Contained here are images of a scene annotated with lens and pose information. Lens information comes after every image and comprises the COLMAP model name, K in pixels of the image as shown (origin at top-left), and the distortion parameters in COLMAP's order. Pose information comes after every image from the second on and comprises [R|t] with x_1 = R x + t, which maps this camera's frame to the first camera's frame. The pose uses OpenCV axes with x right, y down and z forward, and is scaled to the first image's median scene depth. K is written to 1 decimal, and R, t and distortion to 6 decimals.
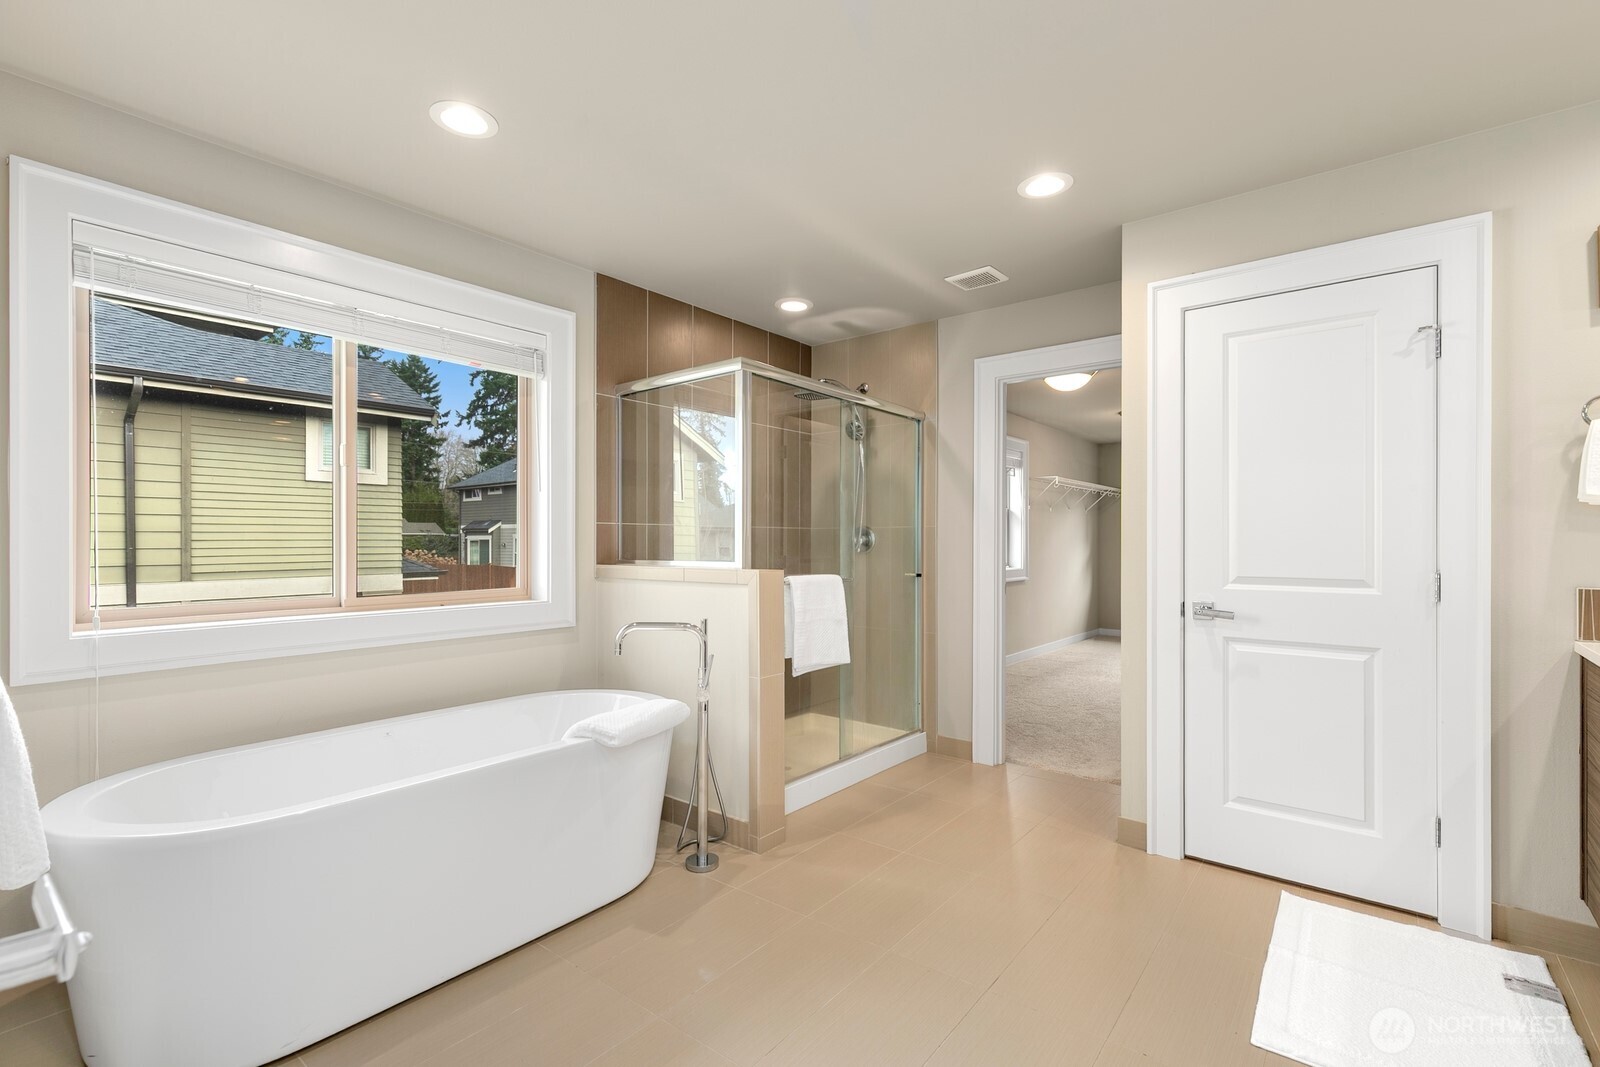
lens RADIAL K [[720.7, 0, 787.7], [0, 720.7, 539.9], [0, 0, 1]] dist [0.000595, -0.000191]
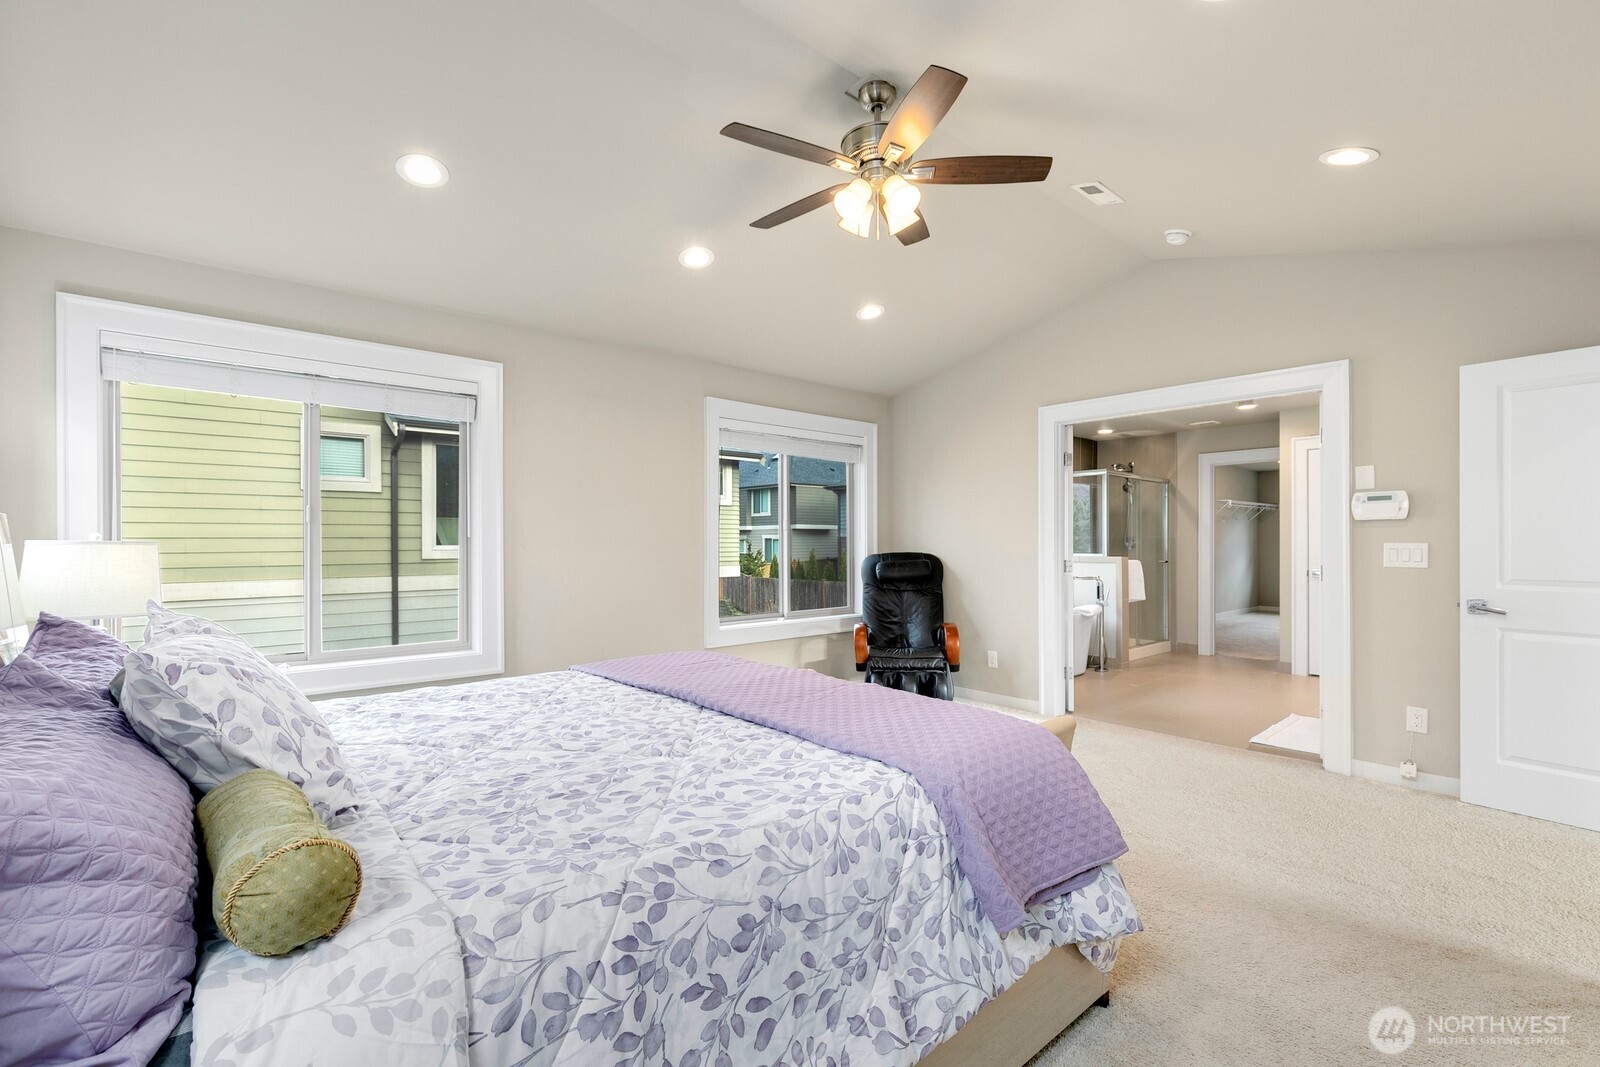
lens RADIAL K [[720.7, 0, 787.7], [0, 720.7, 539.9], [0, 0, 1]] dist [0.000595, -0.000191]
pose [[0.987520, -0.002169, -0.157478, -0.499105], [0.001832, 0.999996, -0.002284, -0.007574], [0.157482, 0.001967, 0.987520, -1.047210]]
